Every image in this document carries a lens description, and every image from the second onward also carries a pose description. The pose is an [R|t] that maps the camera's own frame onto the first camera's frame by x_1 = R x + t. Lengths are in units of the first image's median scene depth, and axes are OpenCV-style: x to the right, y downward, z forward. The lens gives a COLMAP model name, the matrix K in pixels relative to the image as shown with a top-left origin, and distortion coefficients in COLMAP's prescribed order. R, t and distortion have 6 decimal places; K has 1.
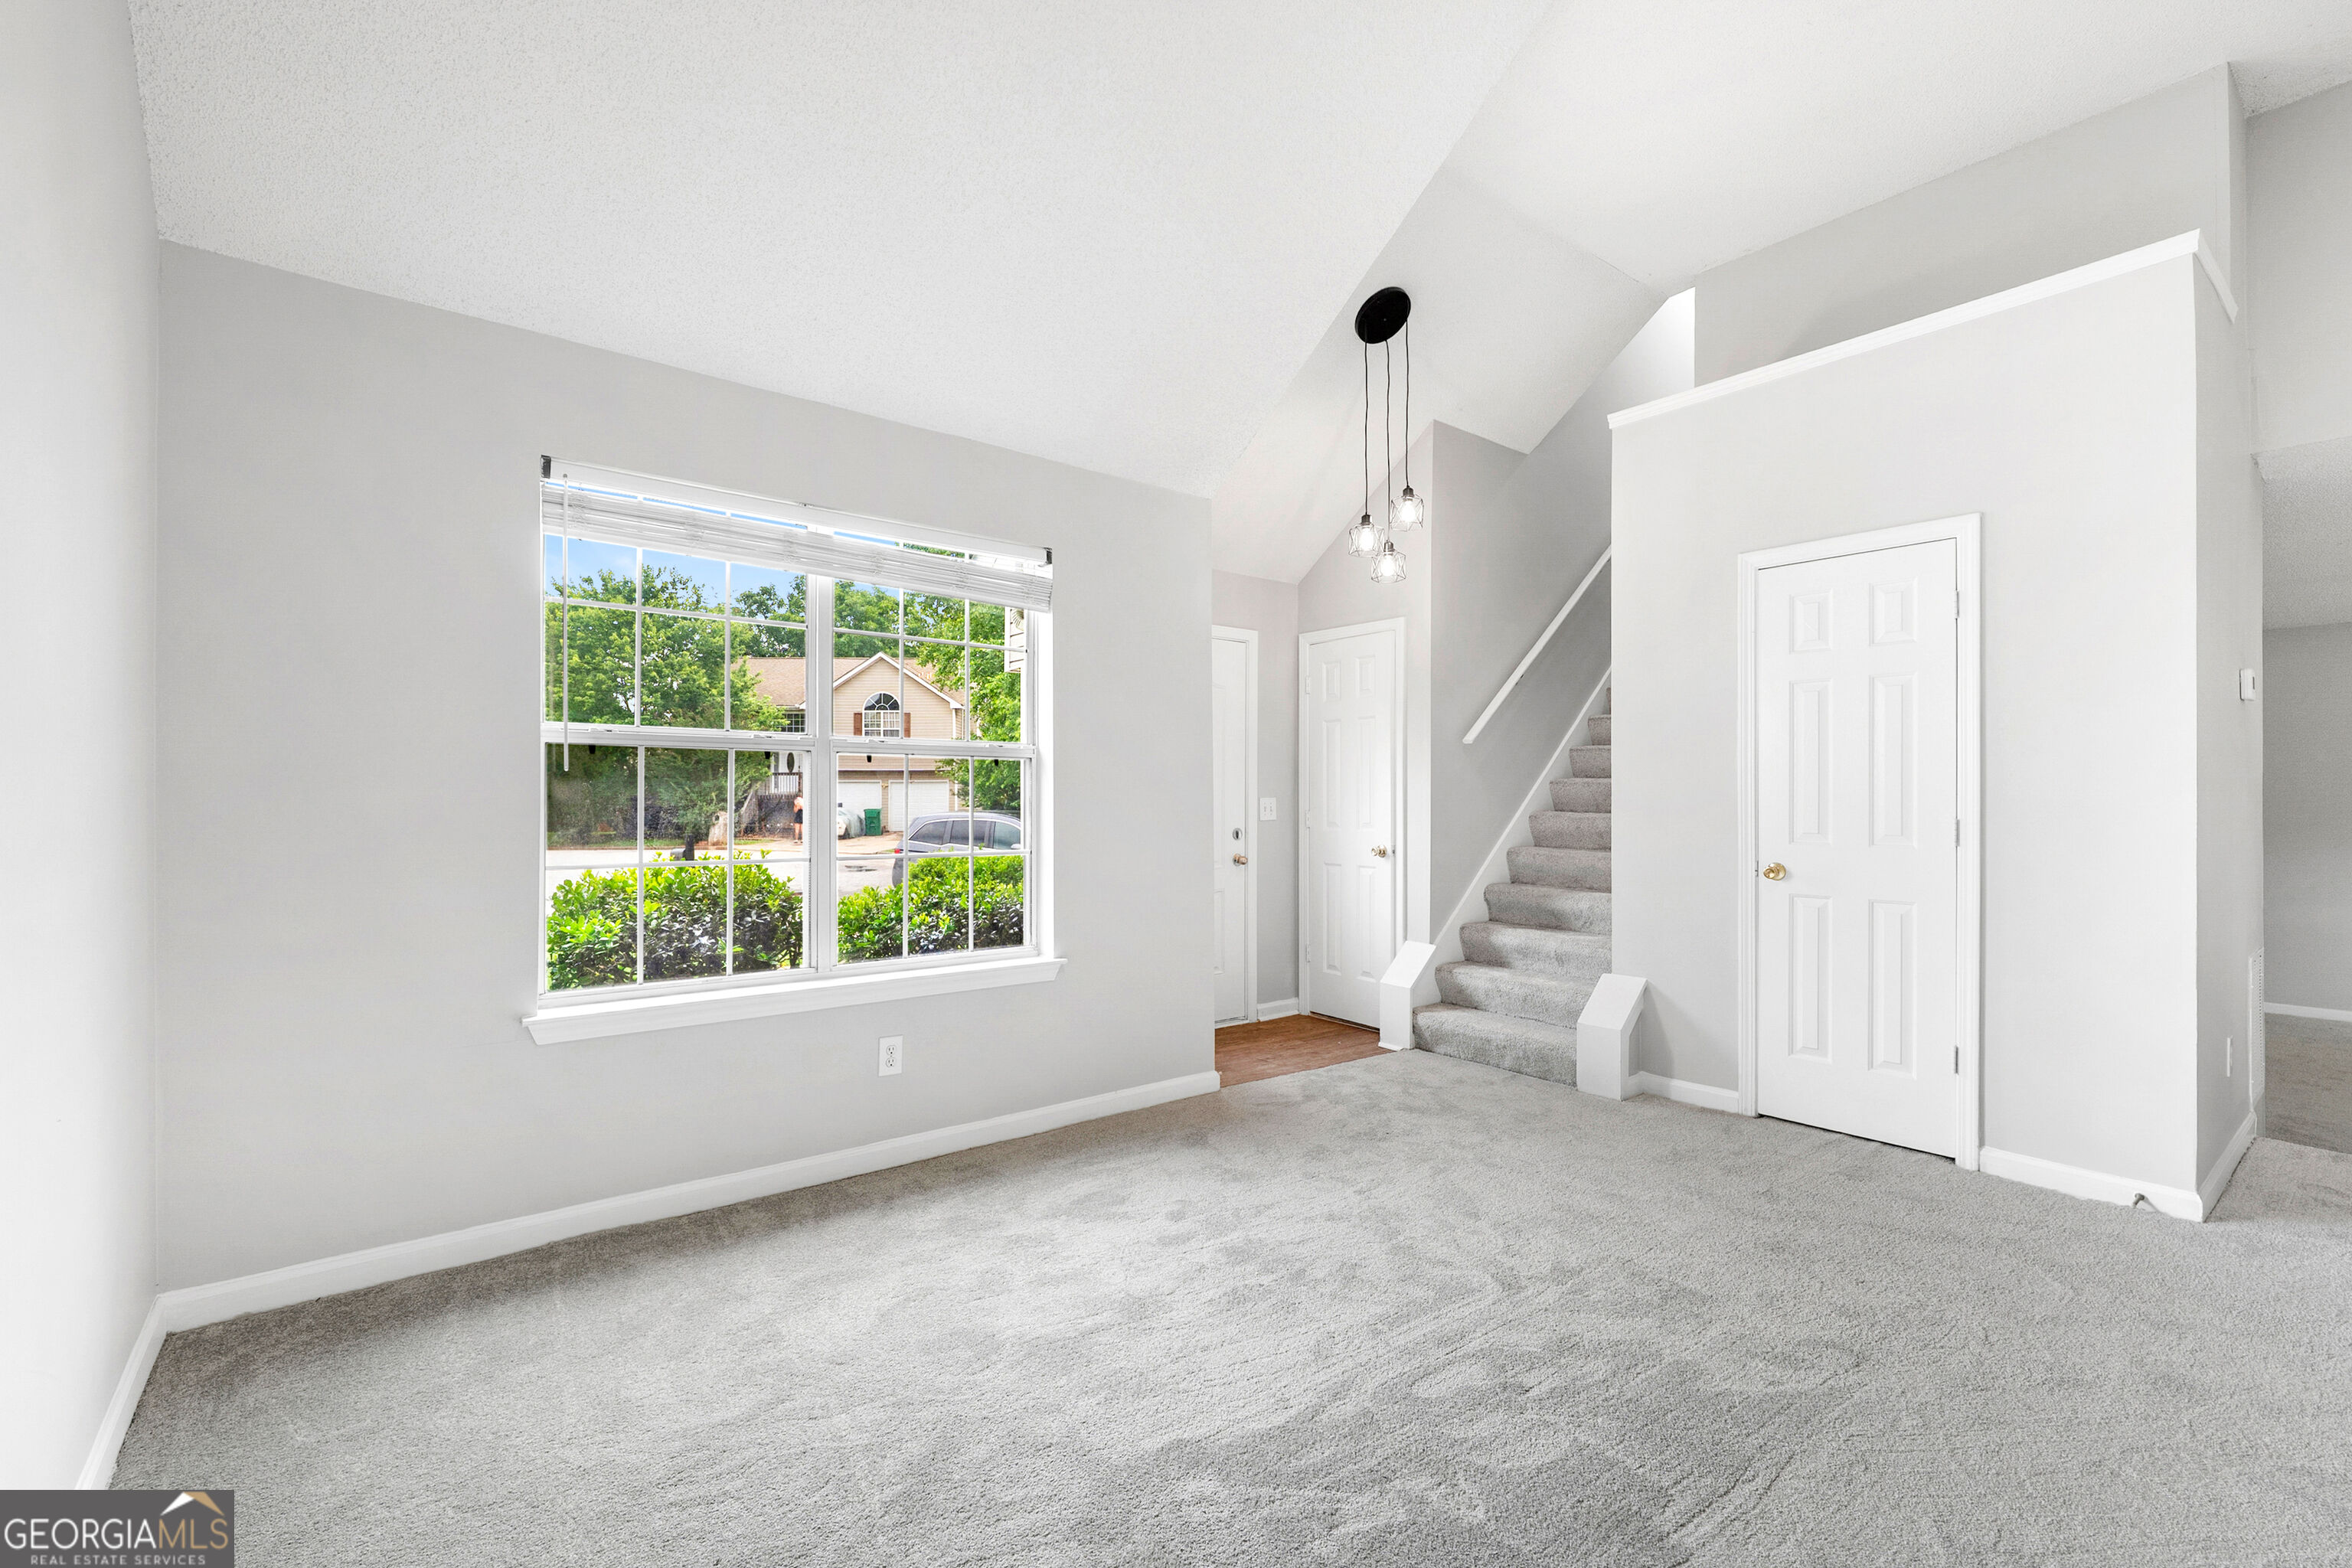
lens RADIAL K [[1012.7, 0, 1175.5], [0, 1012.7, 789.6], [0, 0, 1]] dist [-0.001095, -0.000400]
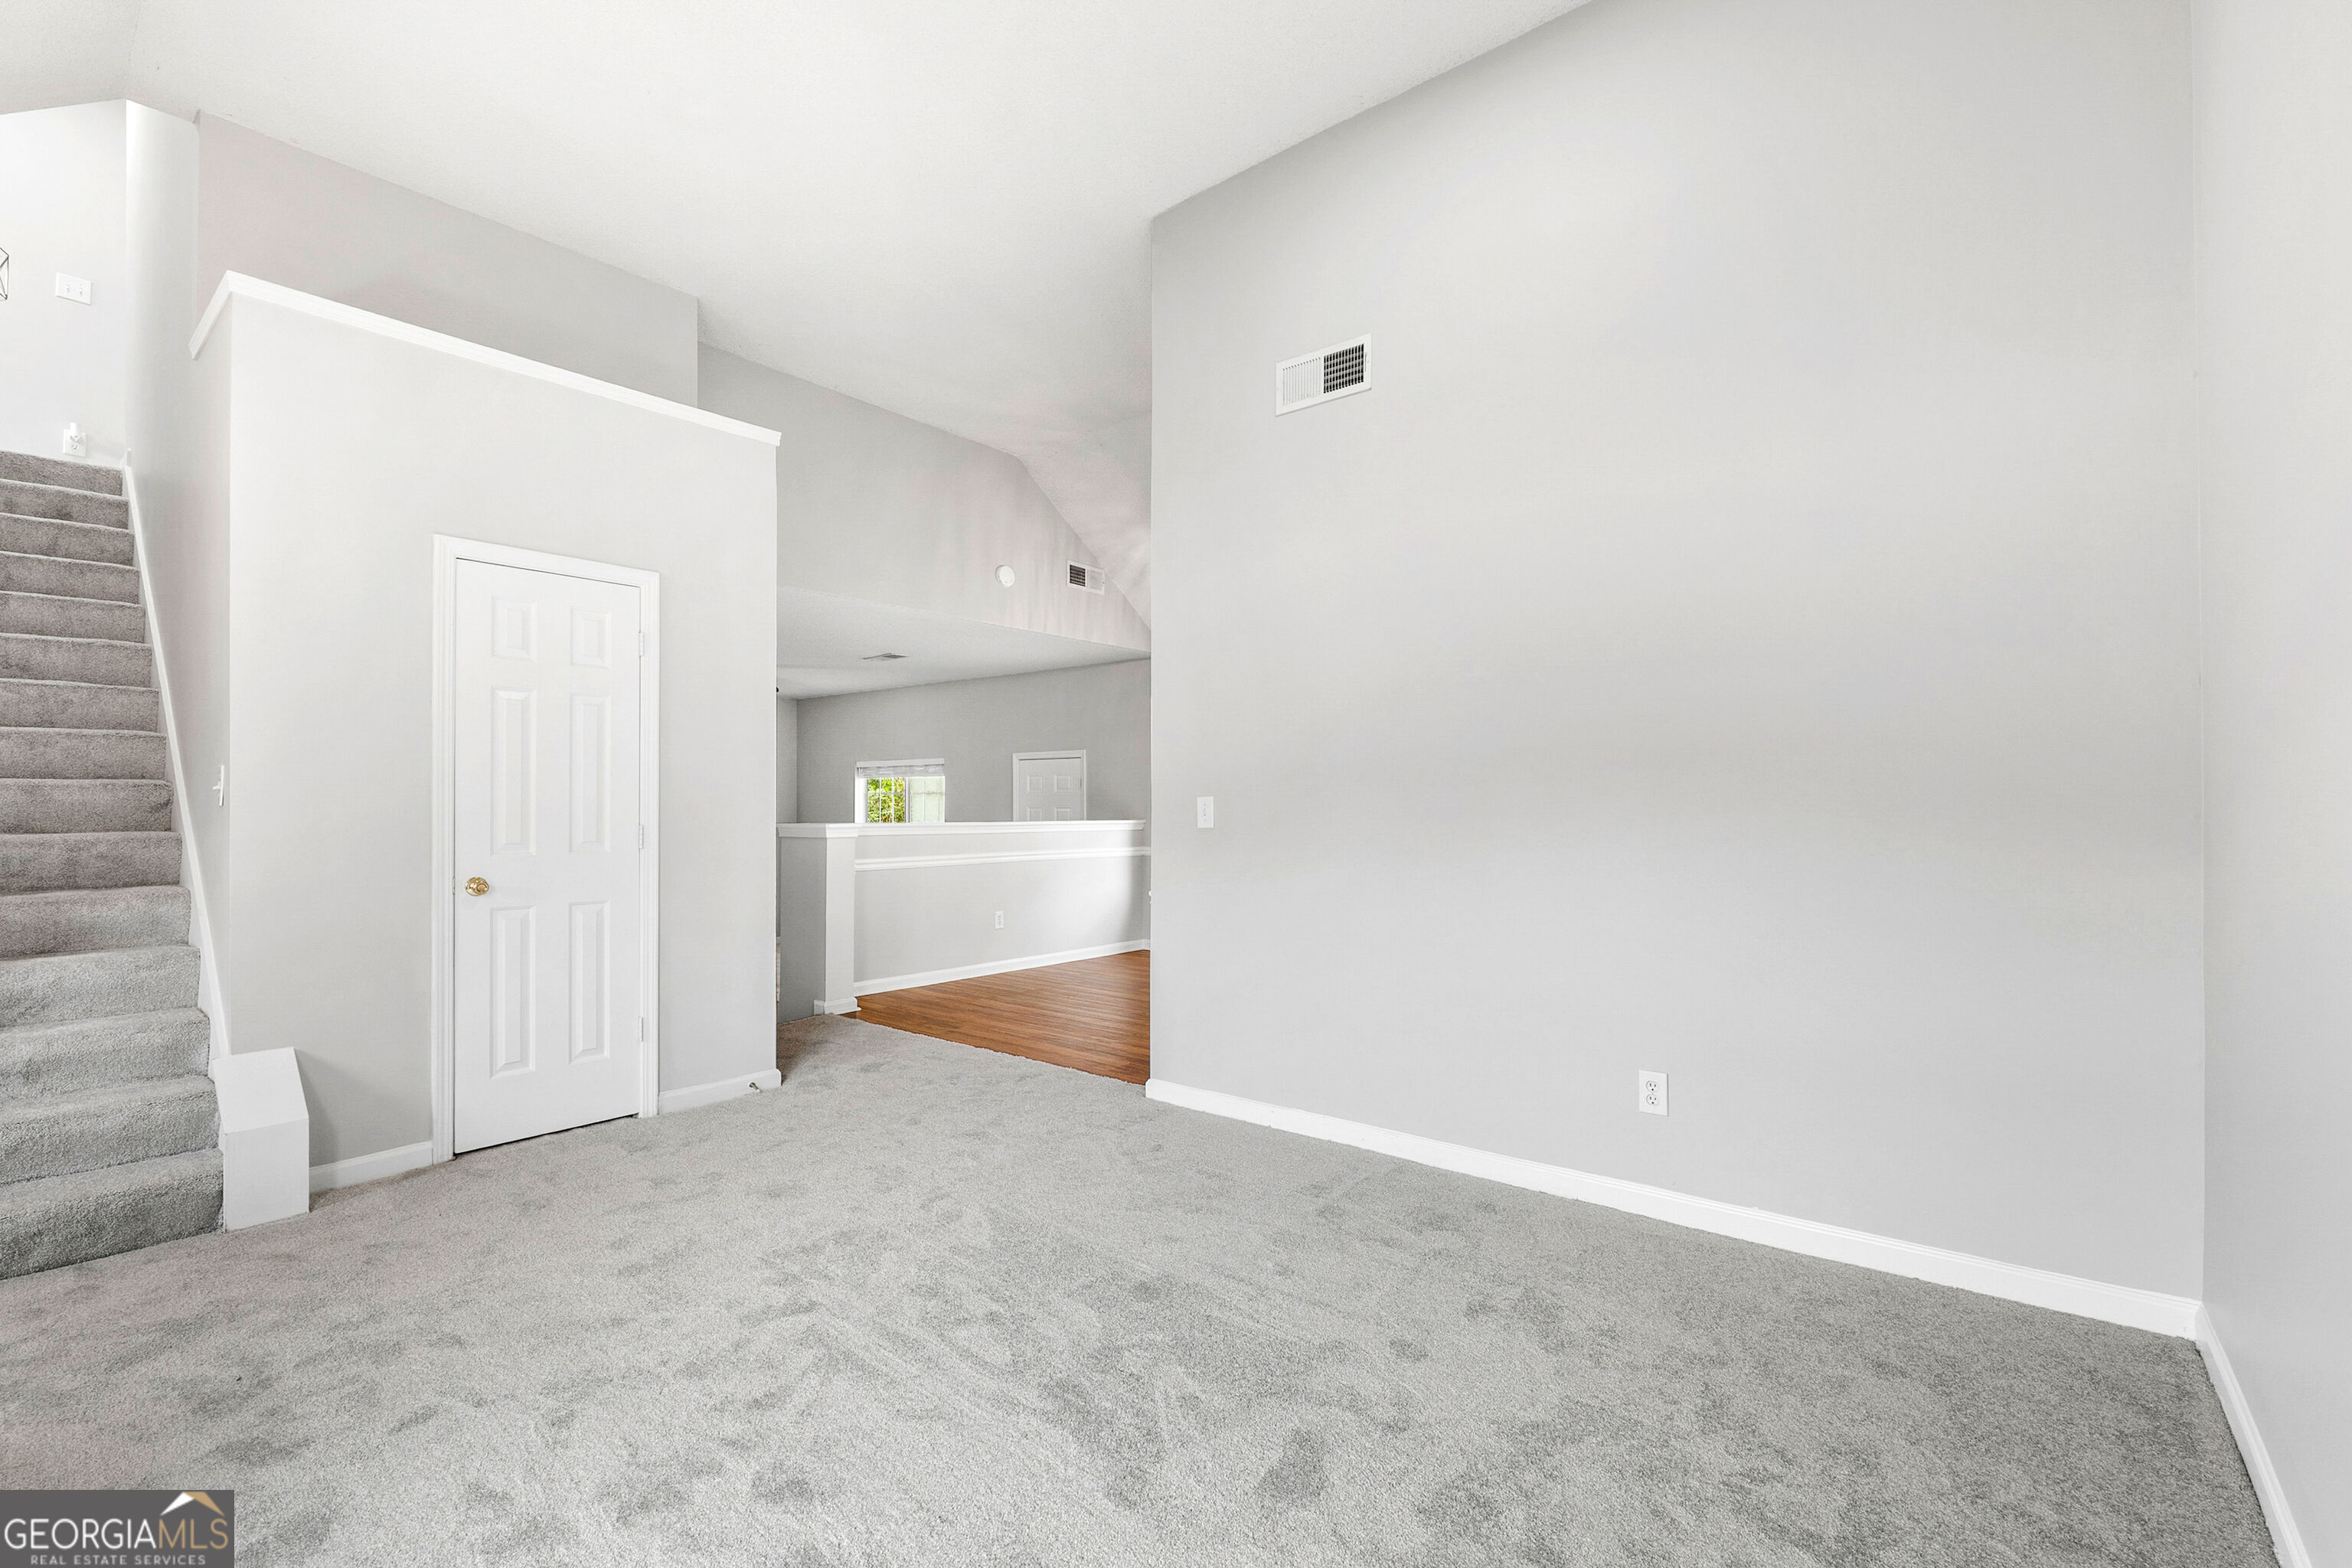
lens RADIAL K [[1012.7, 0, 1175.5], [0, 1012.7, 789.6], [0, 0, 1]] dist [-0.001095, -0.000400]
pose [[-0.201877, 0.011727, 0.979341, -0.512269], [-0.004522, 0.999906, -0.012906, 0.000204], [-0.979400, -0.007034, -0.201805, 0.621746]]
